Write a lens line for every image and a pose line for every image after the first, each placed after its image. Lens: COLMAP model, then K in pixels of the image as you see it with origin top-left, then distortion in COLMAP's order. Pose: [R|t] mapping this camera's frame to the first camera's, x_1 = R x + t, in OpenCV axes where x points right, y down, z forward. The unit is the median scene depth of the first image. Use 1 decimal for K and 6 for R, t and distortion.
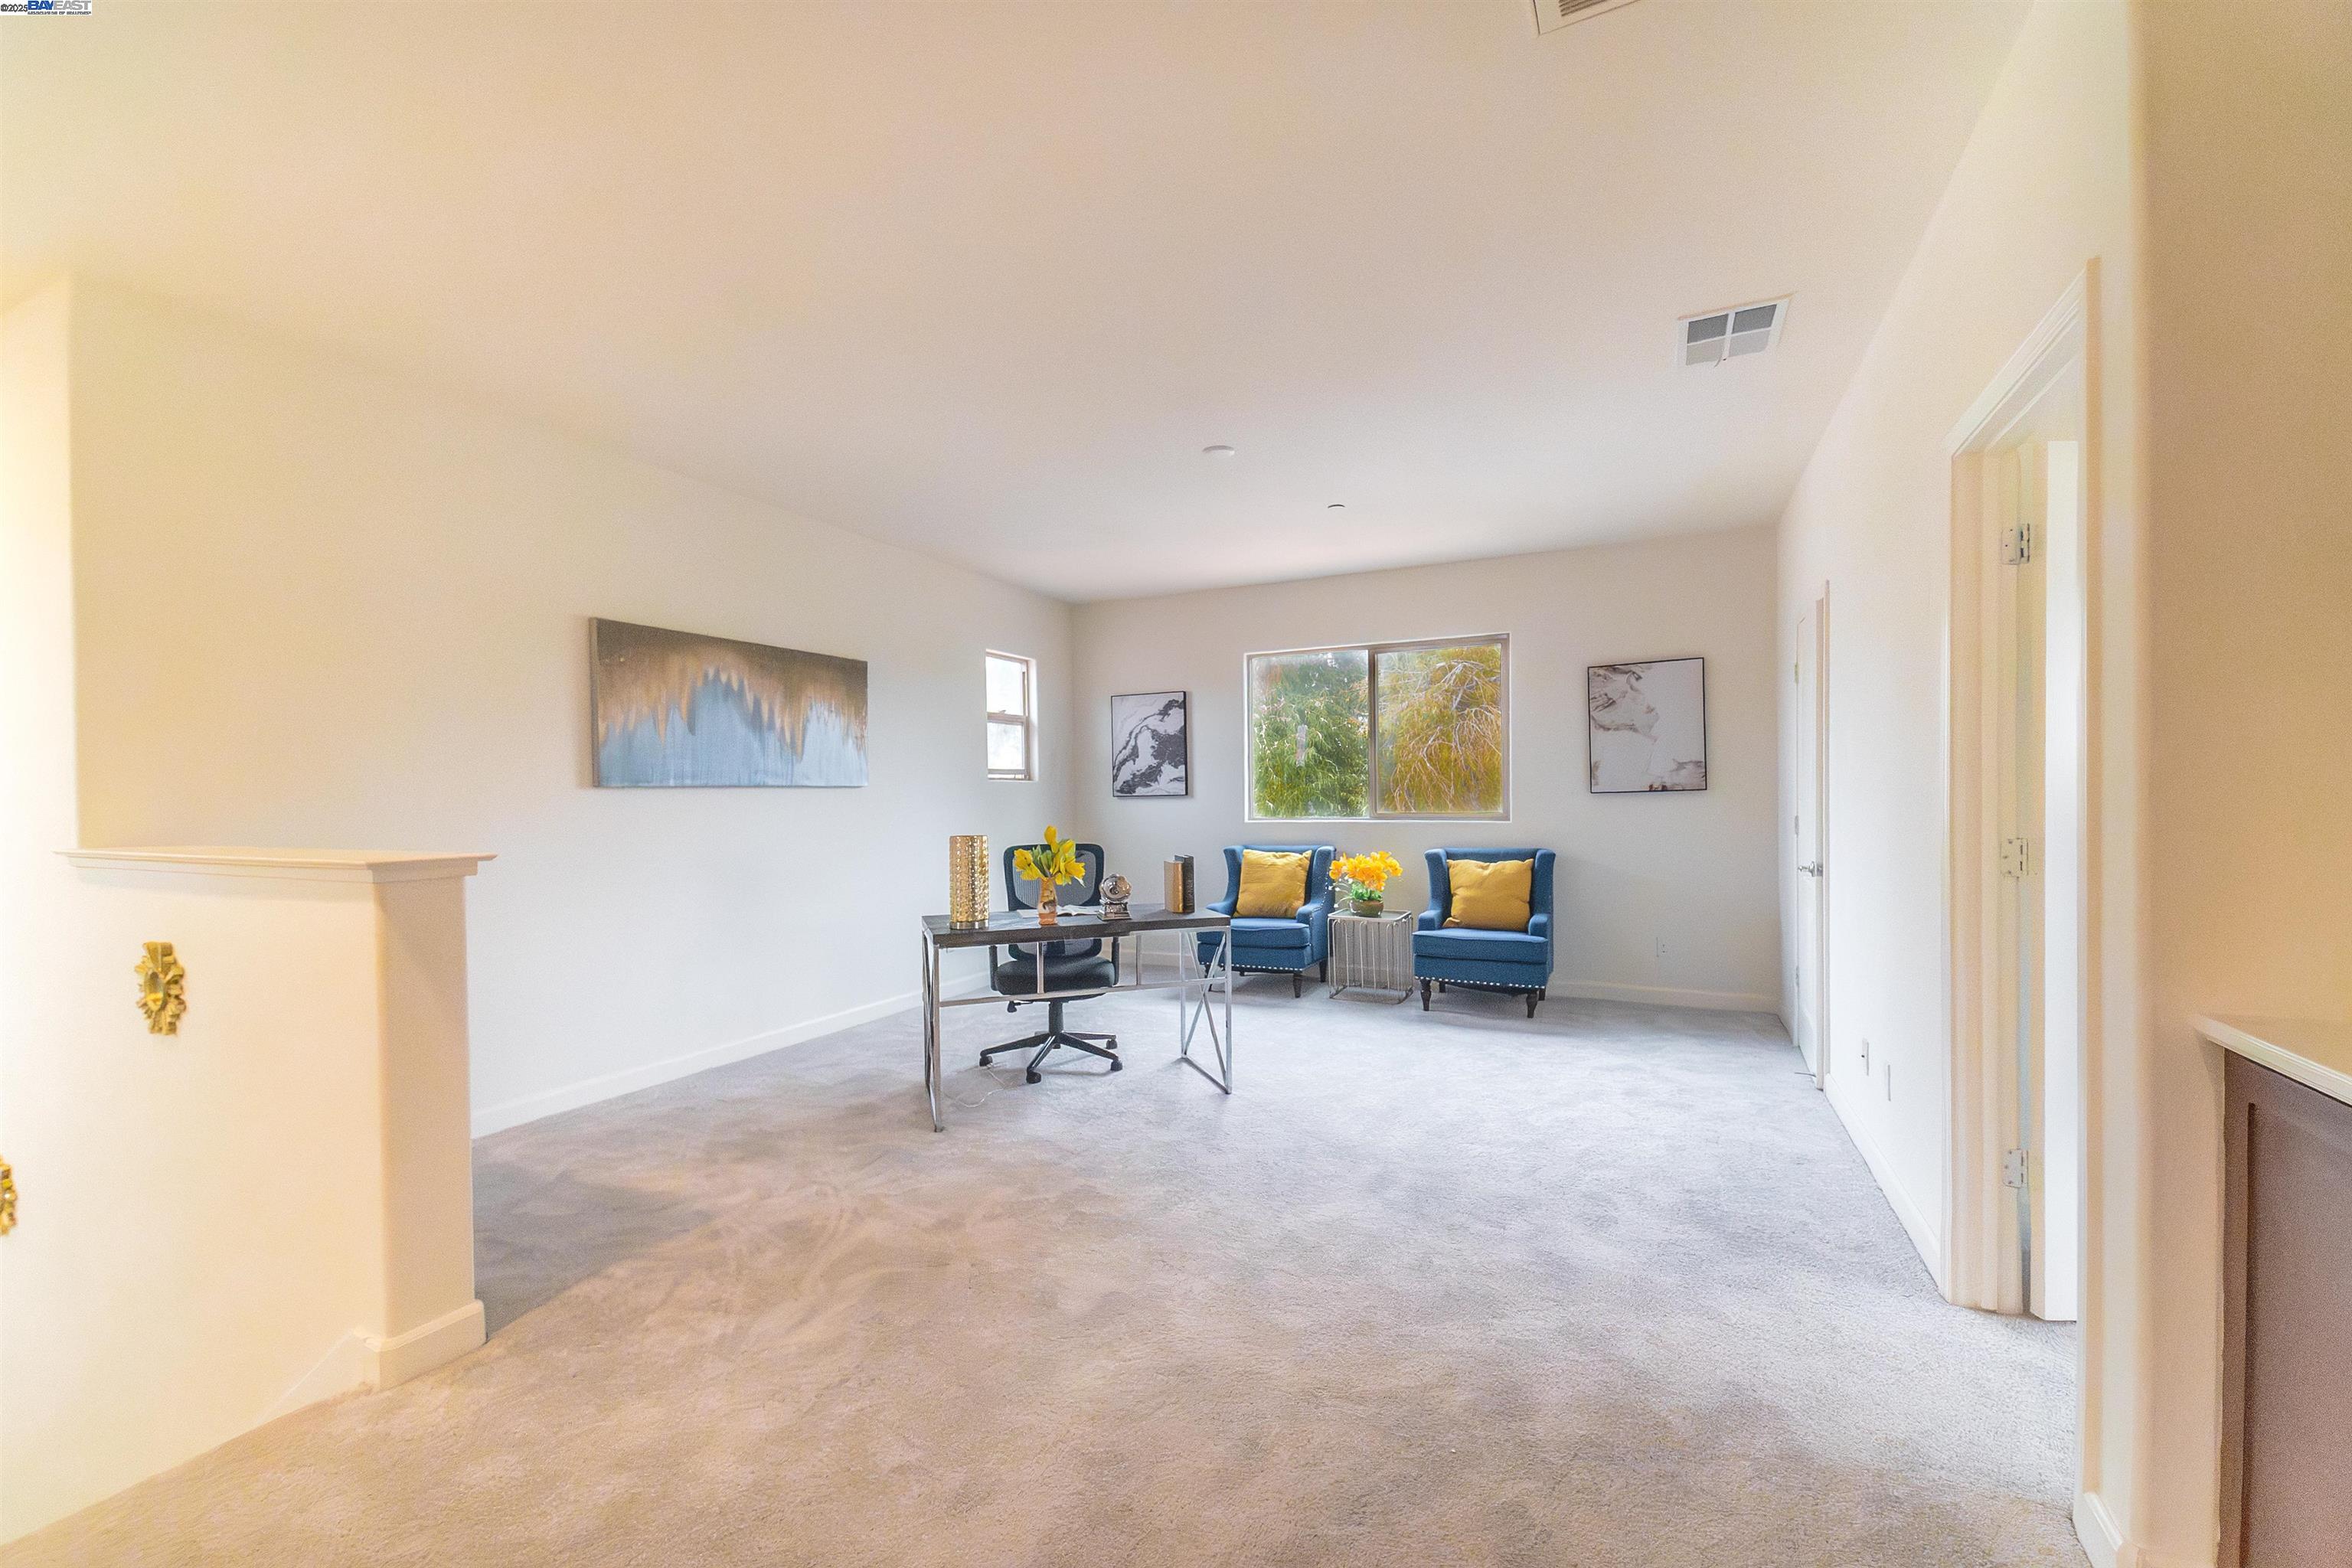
lens RADIAL K [[966.0, 0, 1260.7], [0, 966.0, 803.4], [0, 0, 1]] dist [0.028363, -0.000613]
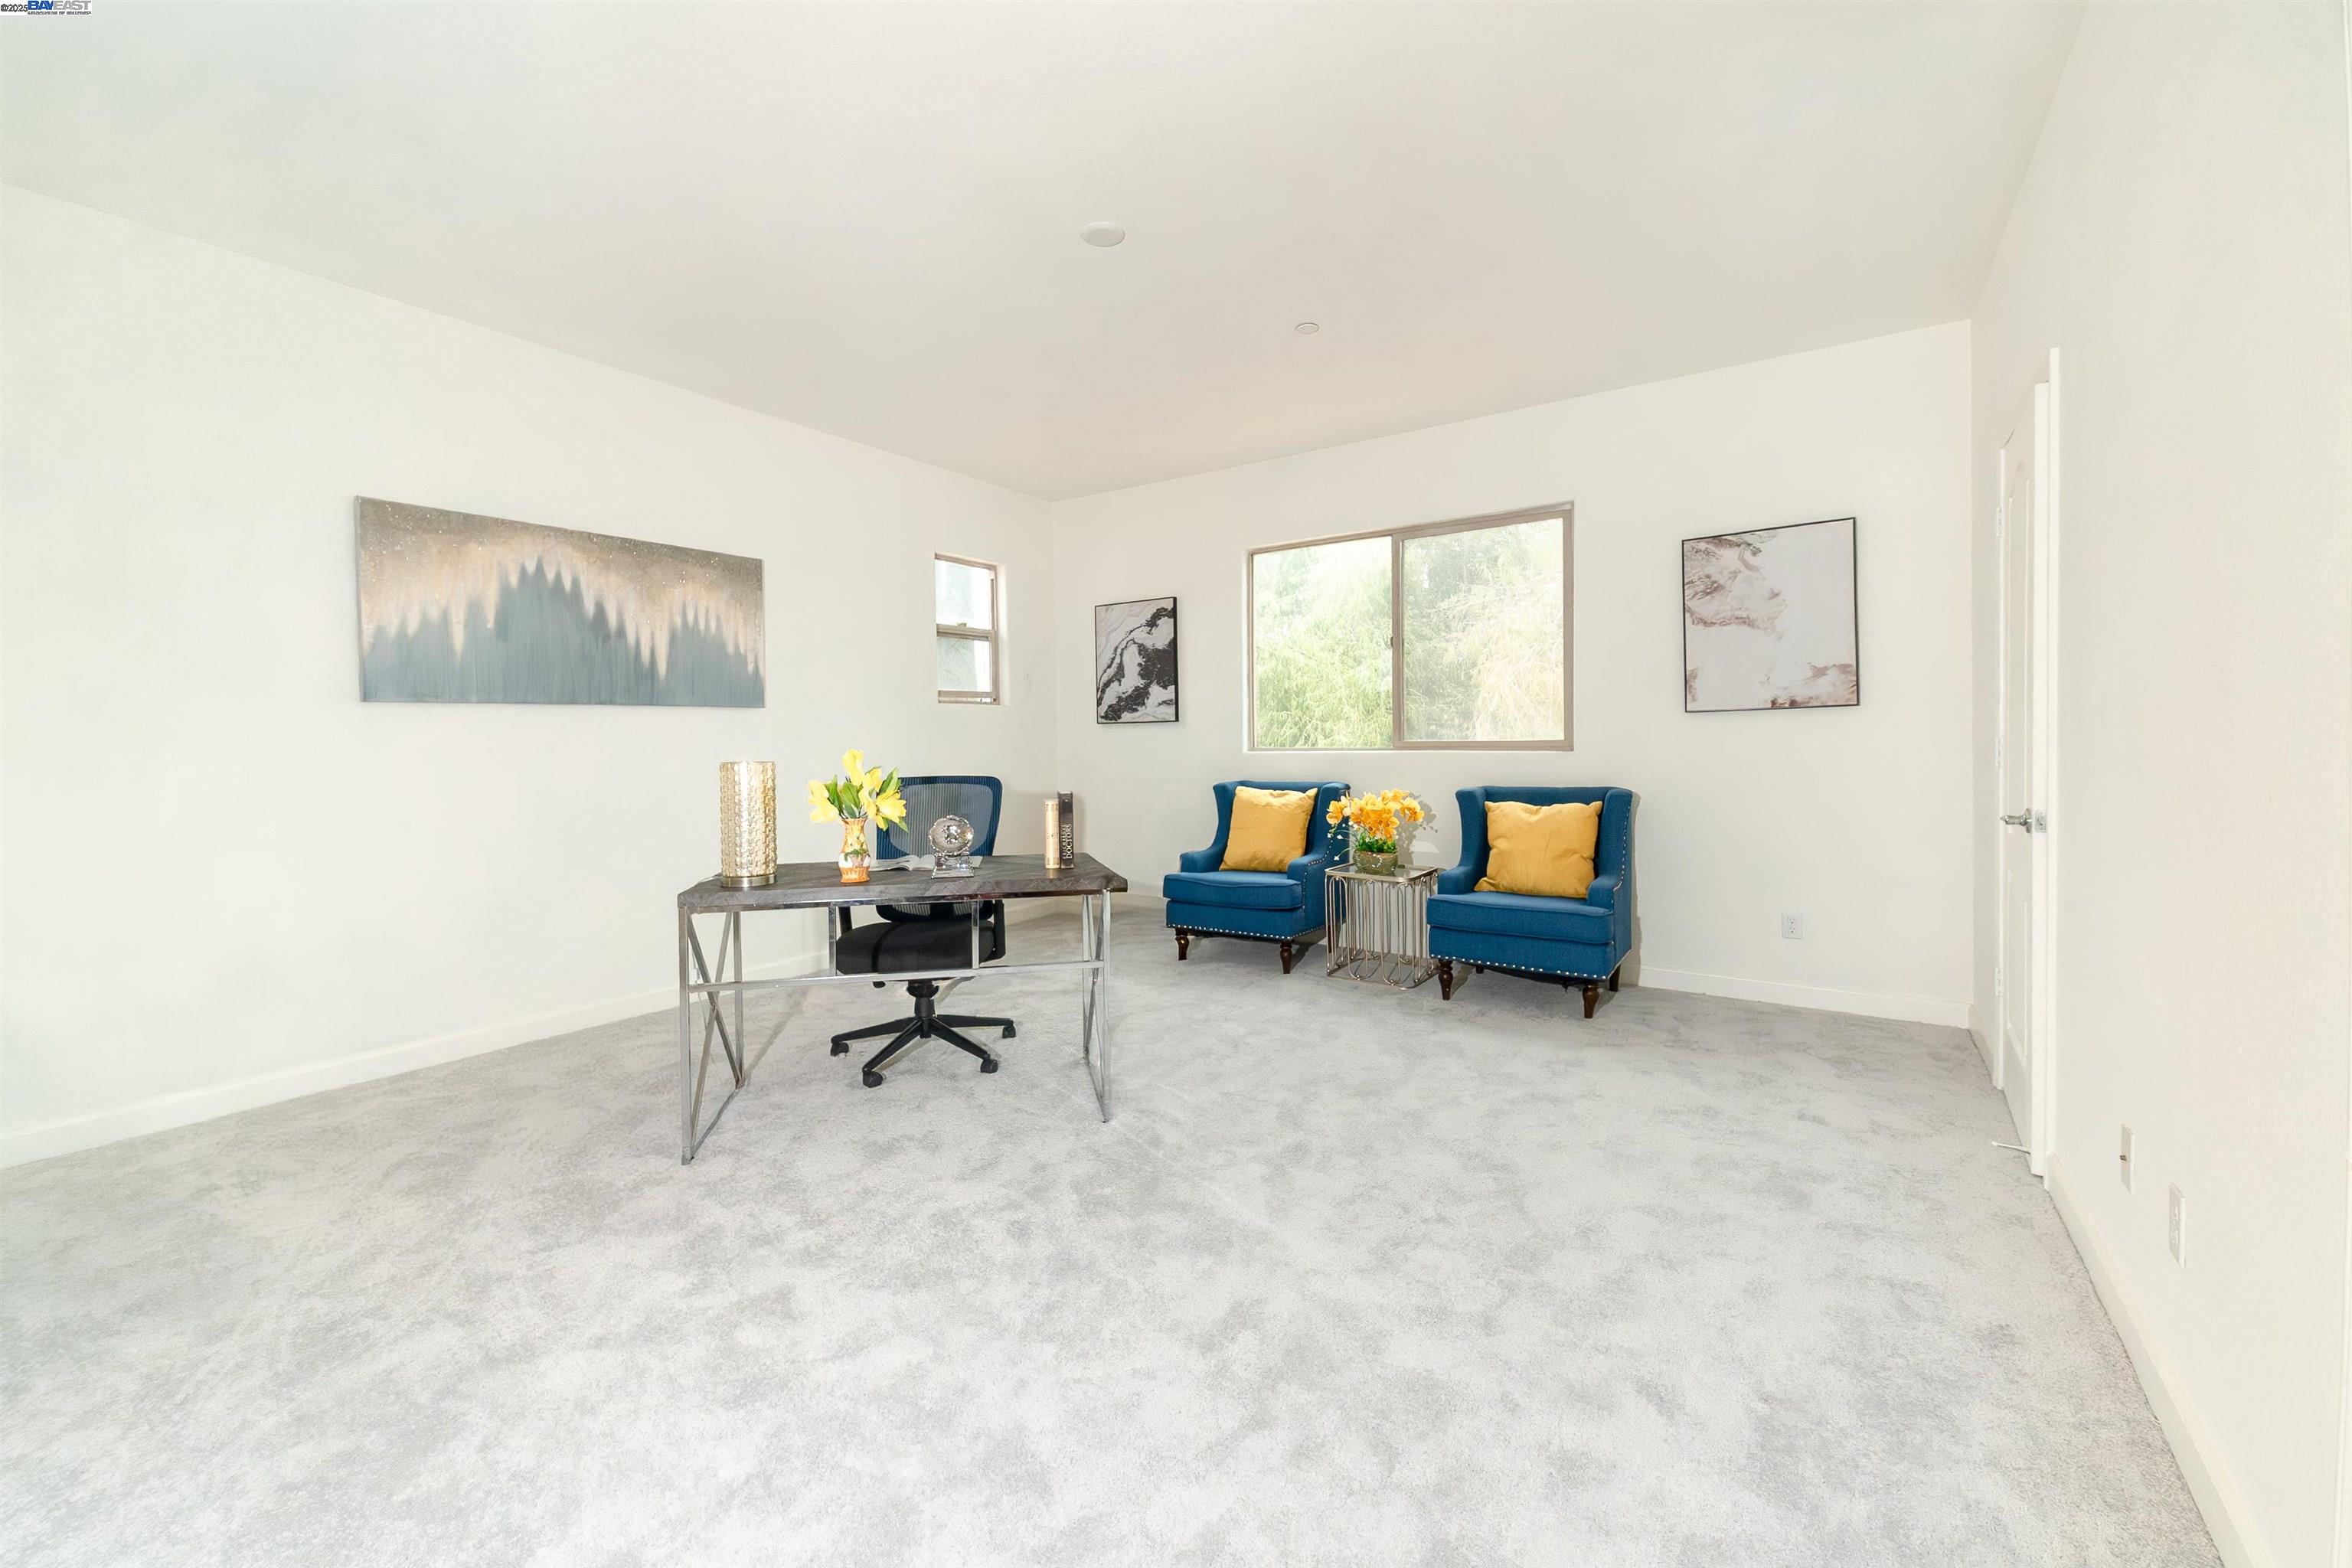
lens RADIAL K [[966.0, 0, 1213.1], [0, 966.0, 754.2], [0, 0, 1]] dist [0.028363, -0.000613]
pose [[0.983880, 0.001245, -0.178826, 0.121223], [0.000611, 0.999947, 0.010321, 0.013176], [0.178829, -0.010264, 0.983827, 0.212785]]
